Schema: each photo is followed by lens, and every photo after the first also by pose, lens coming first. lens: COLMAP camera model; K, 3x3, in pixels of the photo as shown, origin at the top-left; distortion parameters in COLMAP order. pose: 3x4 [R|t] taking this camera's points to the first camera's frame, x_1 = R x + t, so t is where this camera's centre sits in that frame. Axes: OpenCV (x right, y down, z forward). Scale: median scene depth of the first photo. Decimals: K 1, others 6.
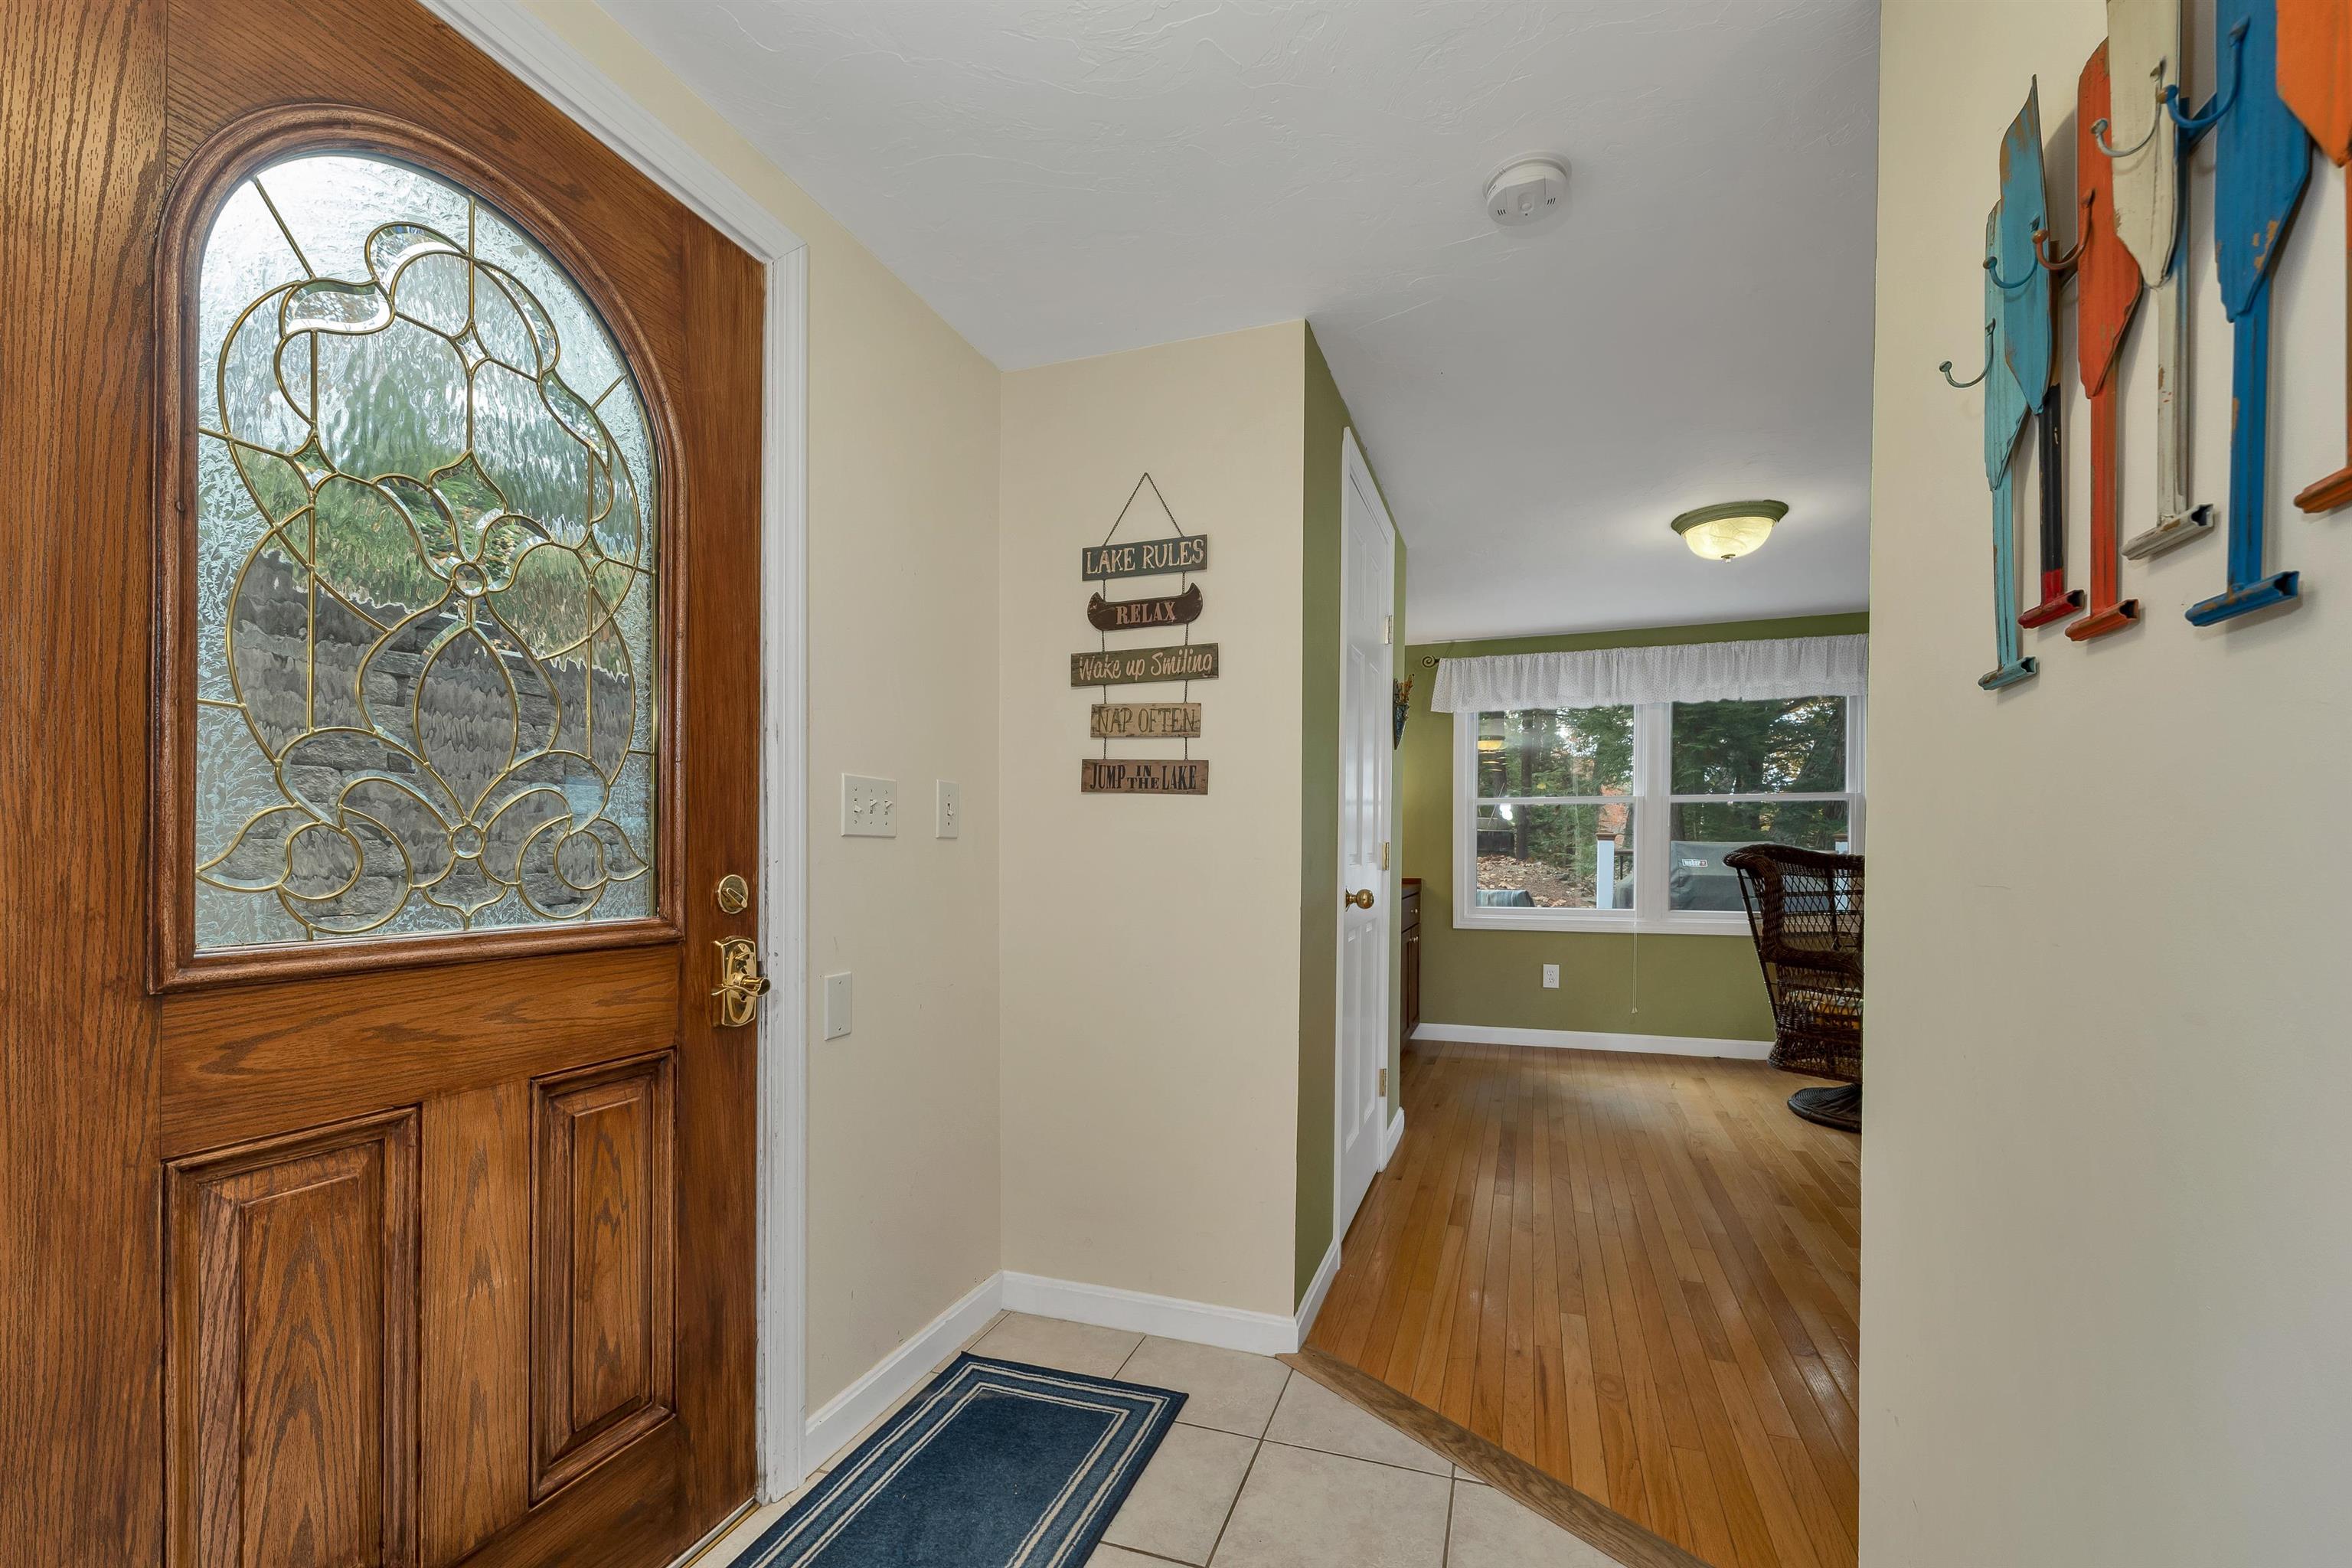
lens RADIAL K [[985.1, 0, 1162.6], [0, 985.1, 845.7], [0, 0, 1]] dist [0.001711, 0.001398]
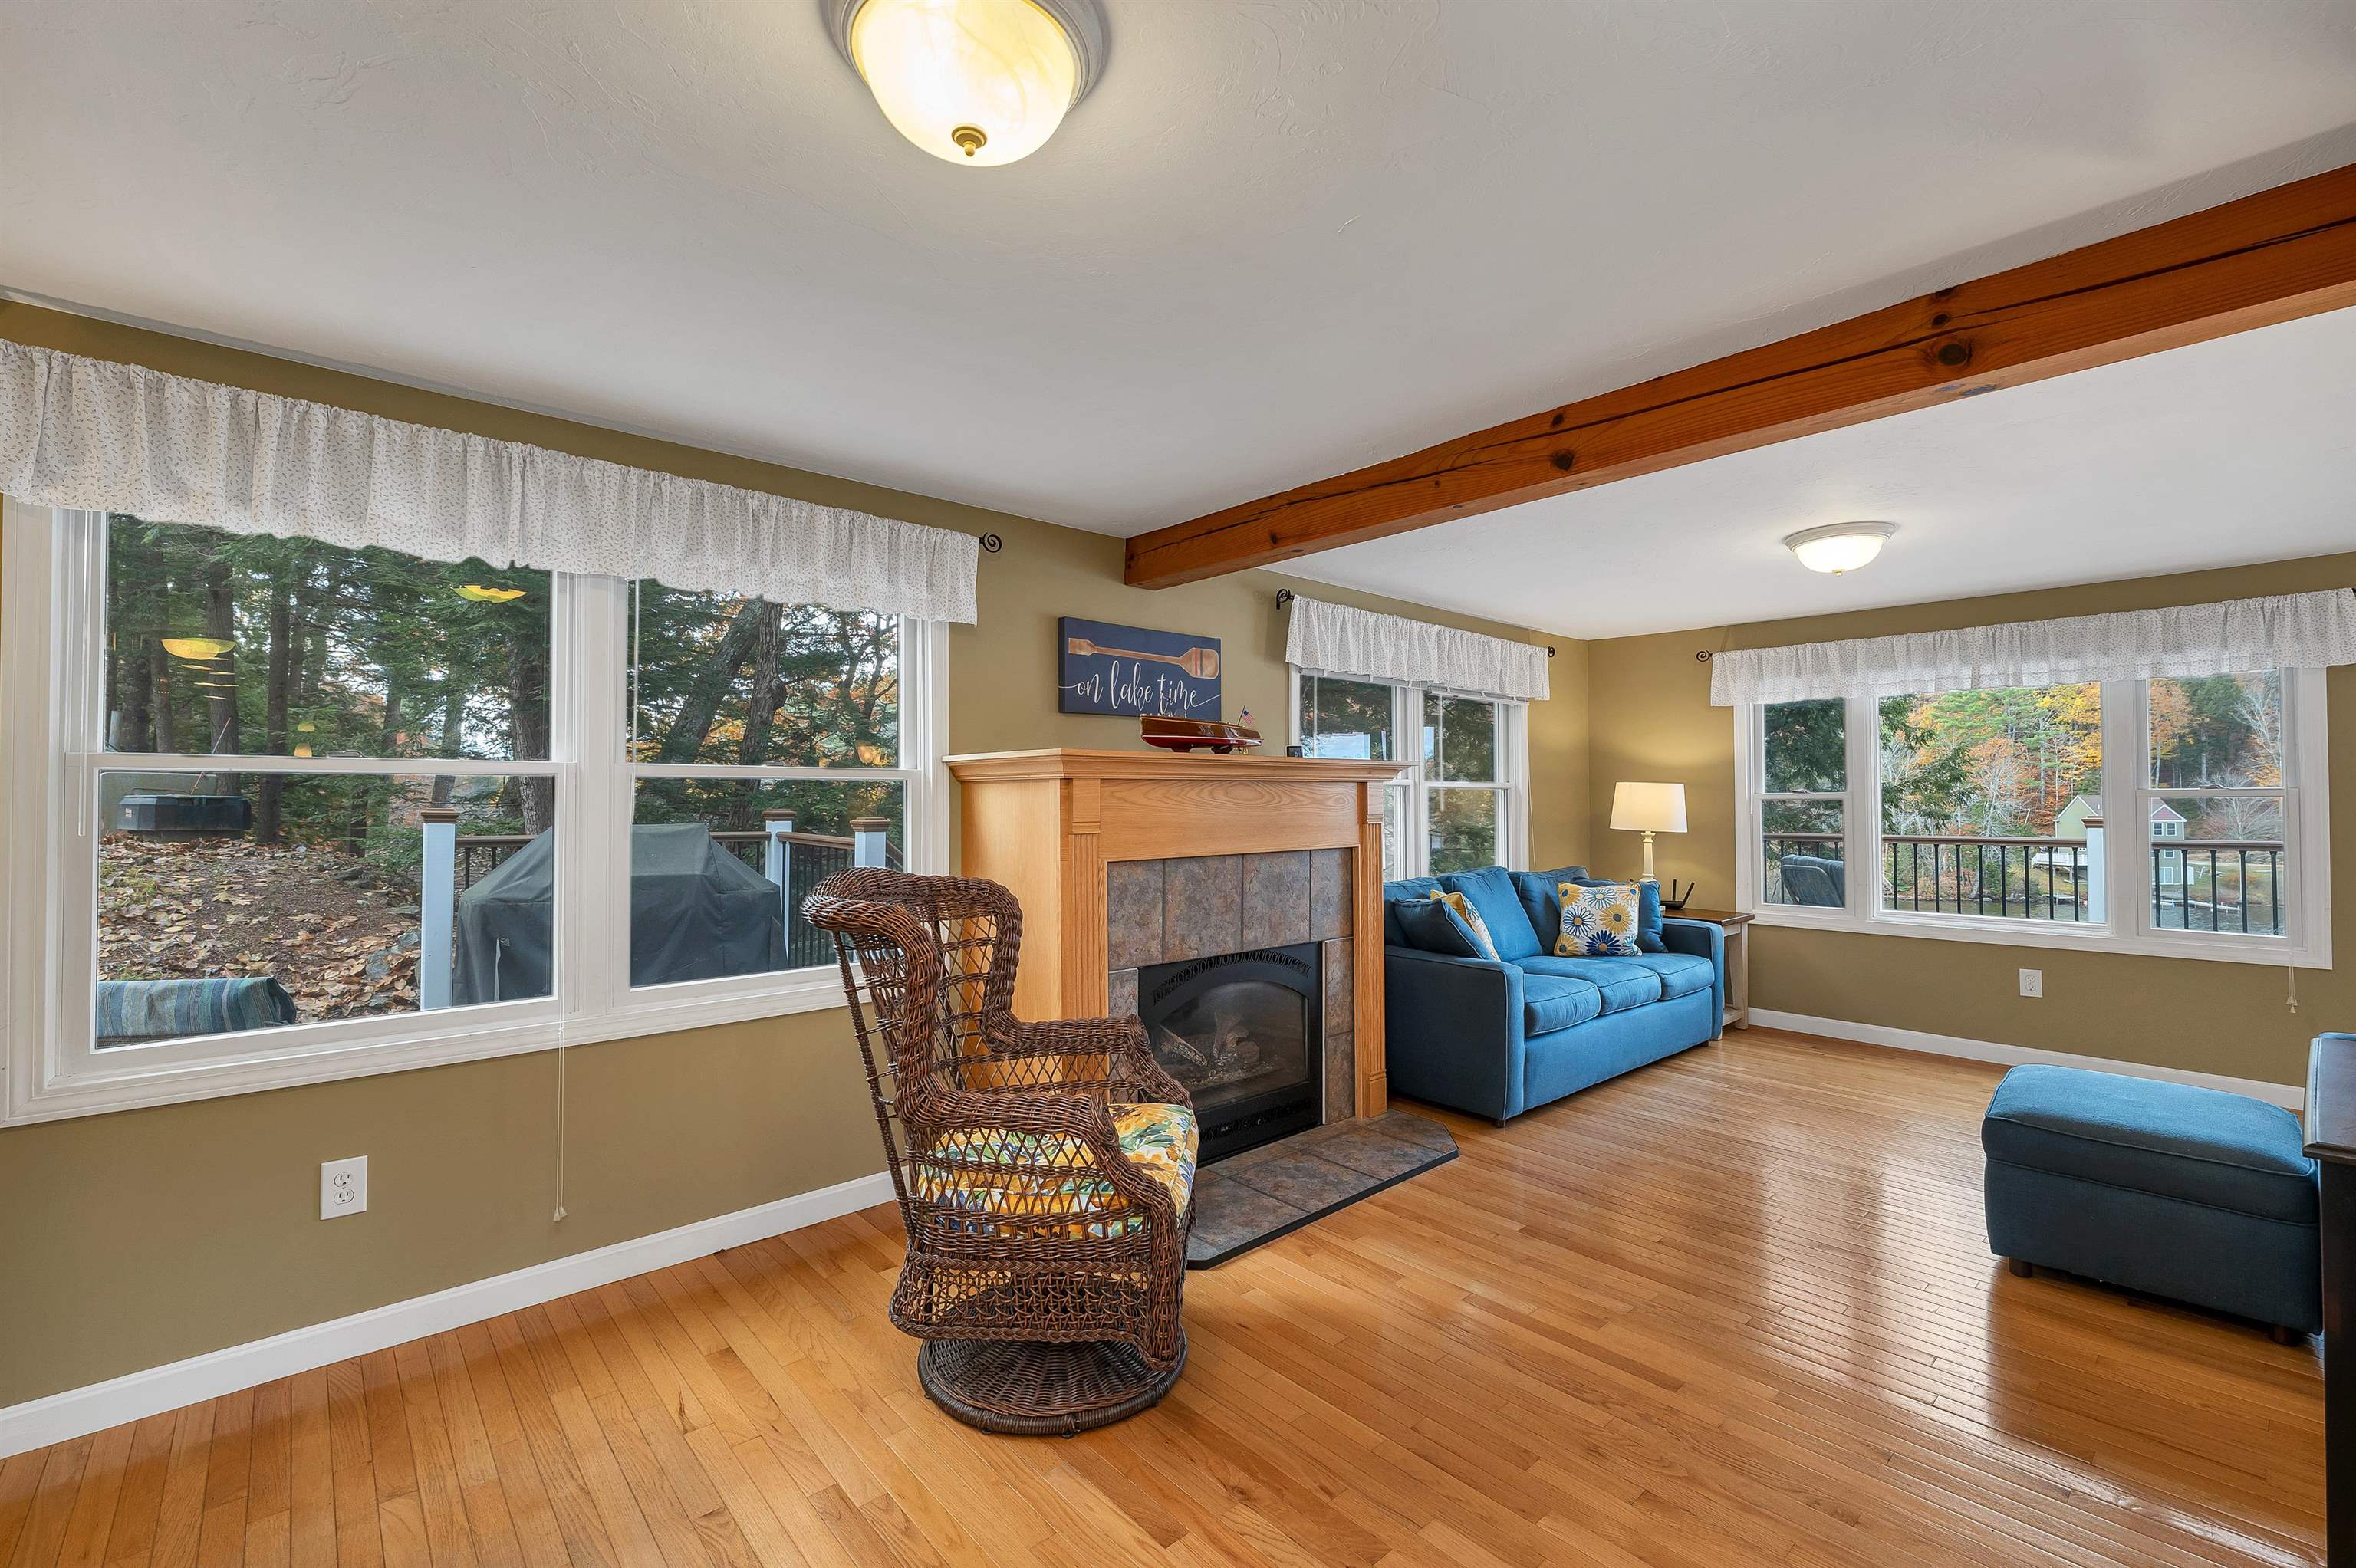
lens RADIAL K [[986.7, 0, 1191.5], [0, 986.7, 778.4], [0, 0, 1]] dist [0.001711, 0.001398]
pose [[0.454652, 0.013849, 0.890561, 0.200030], [0.005824, 0.999812, -0.018520, -0.032745], [-0.890650, 0.013607, 0.454486, 0.533109]]
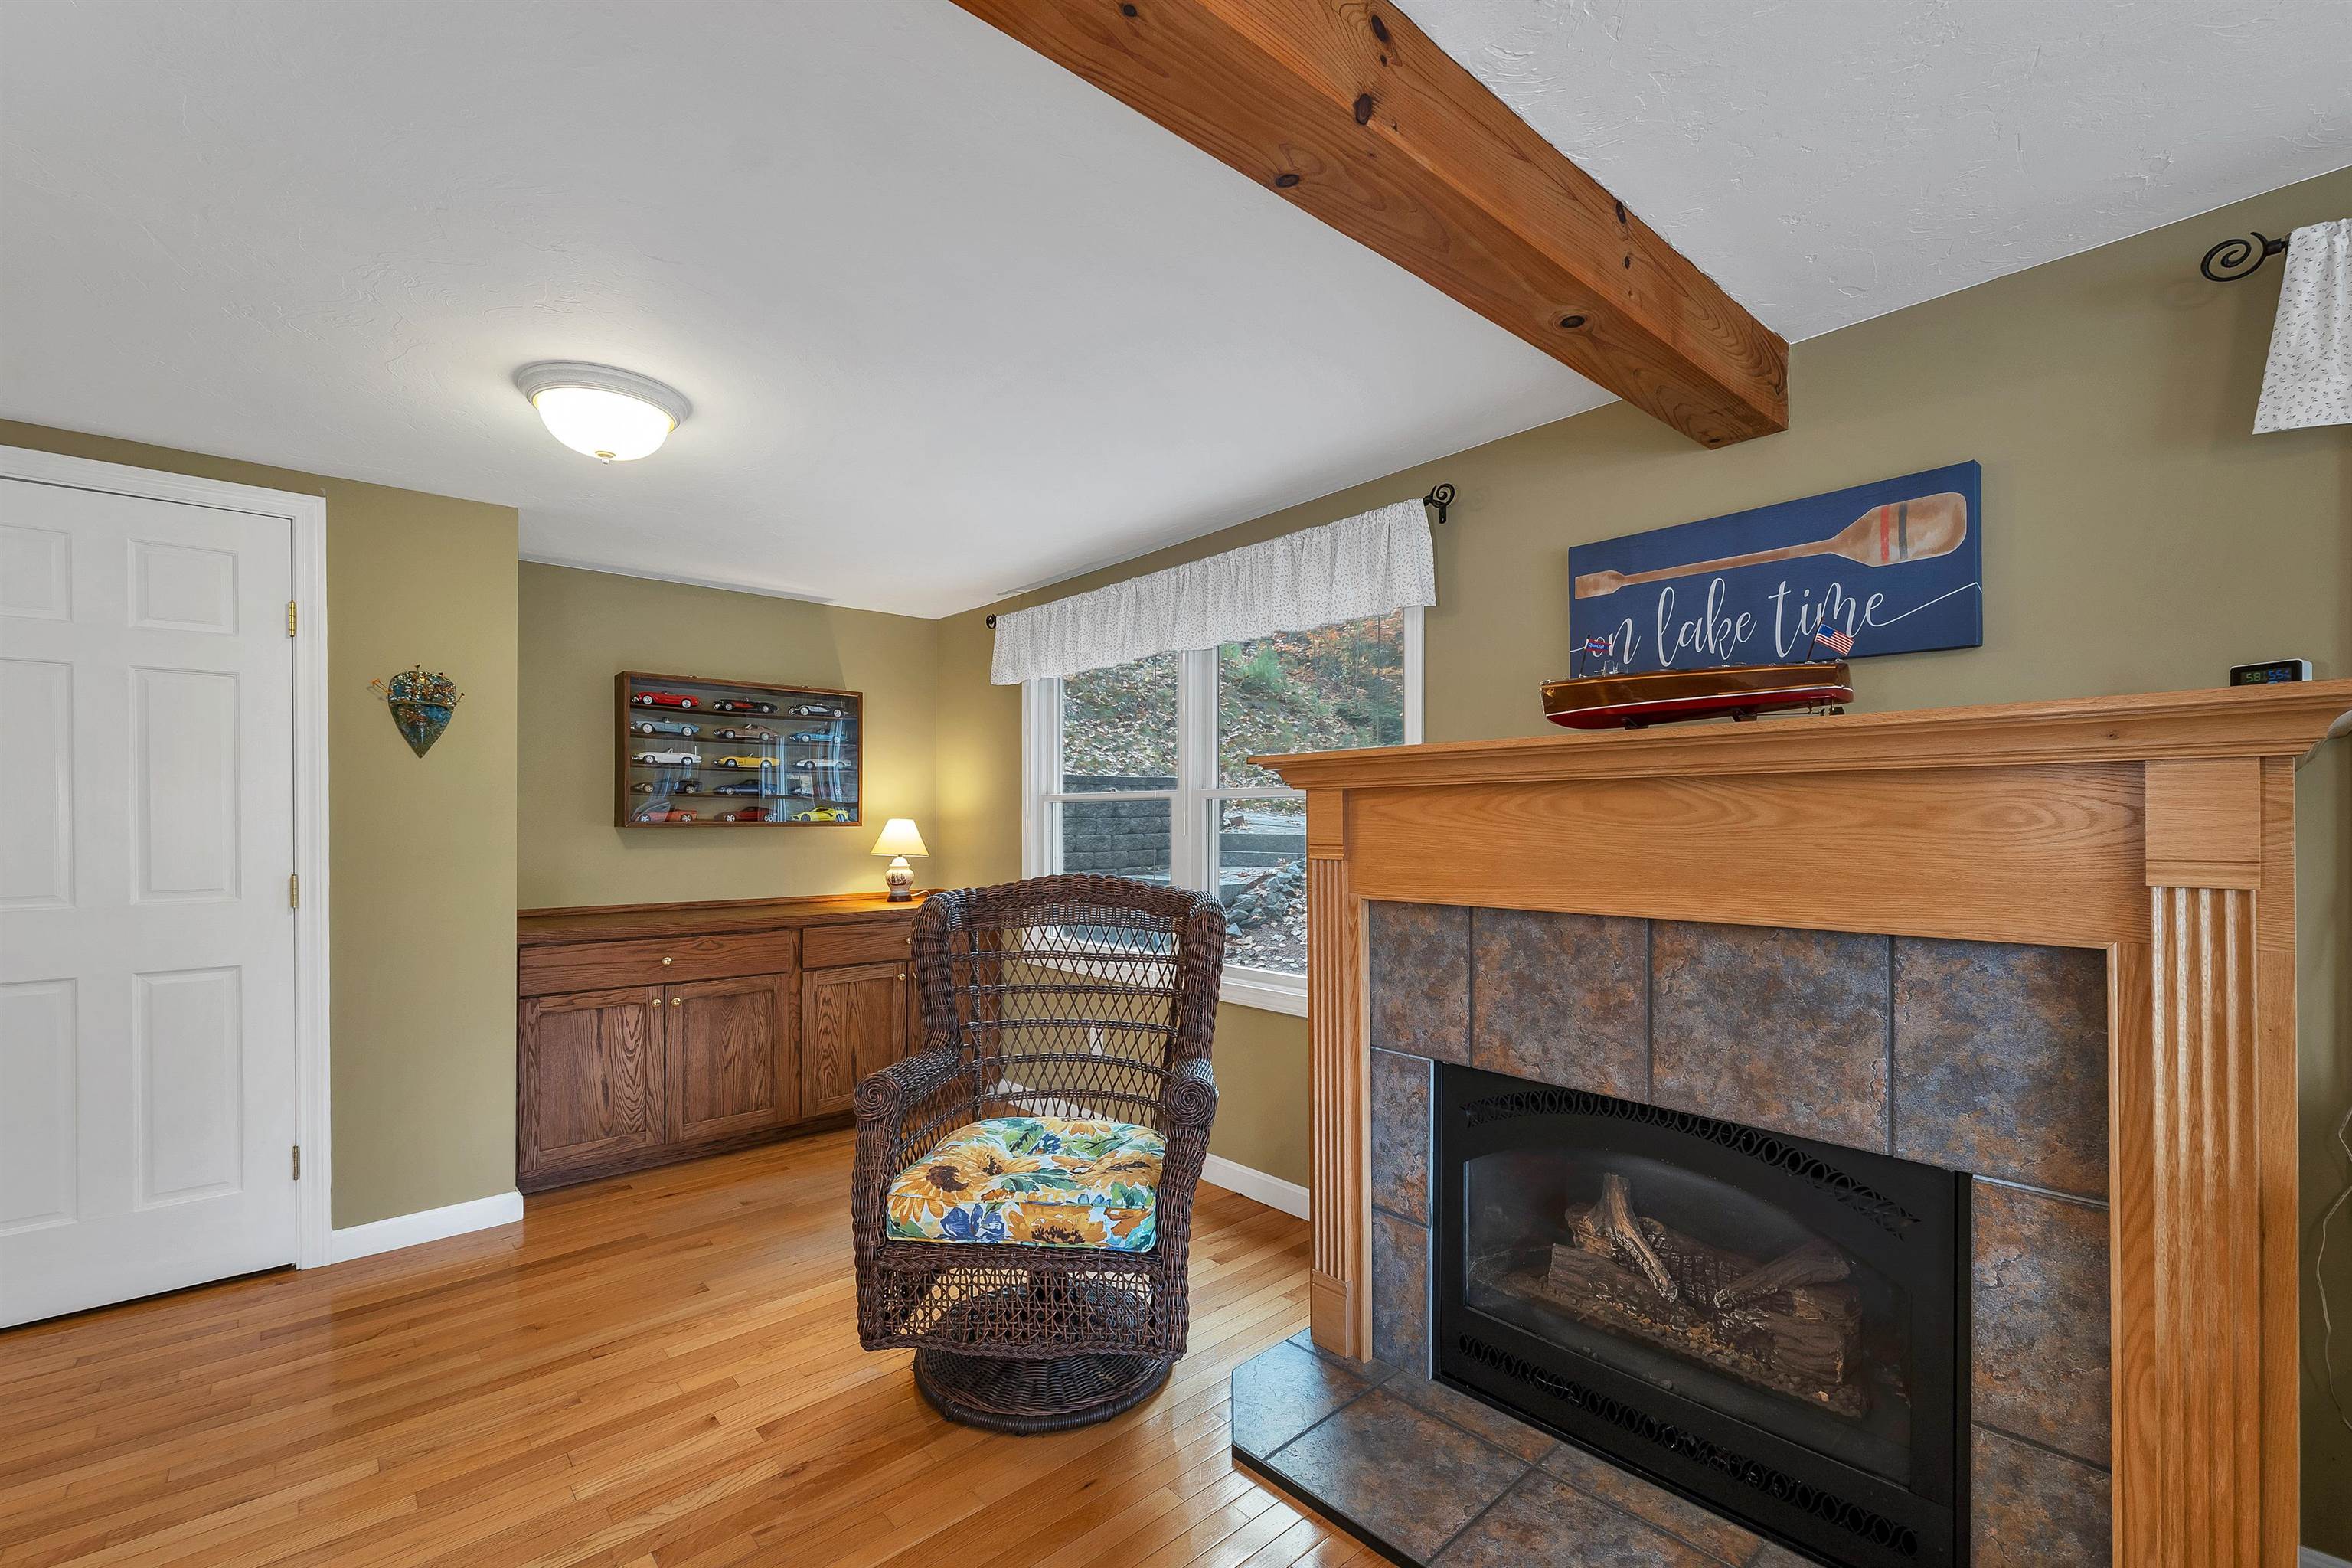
lens RADIAL K [[985.1, 0, 1181.0], [0, 985.1, 828.1], [0, 0, 1]] dist [0.001711, 0.001398]
pose [[0.888961, -0.001391, -0.457982, 0.853485], [0.004591, 0.999972, 0.005873, -0.028706], [0.457961, -0.007323, 0.888942, 0.414378]]
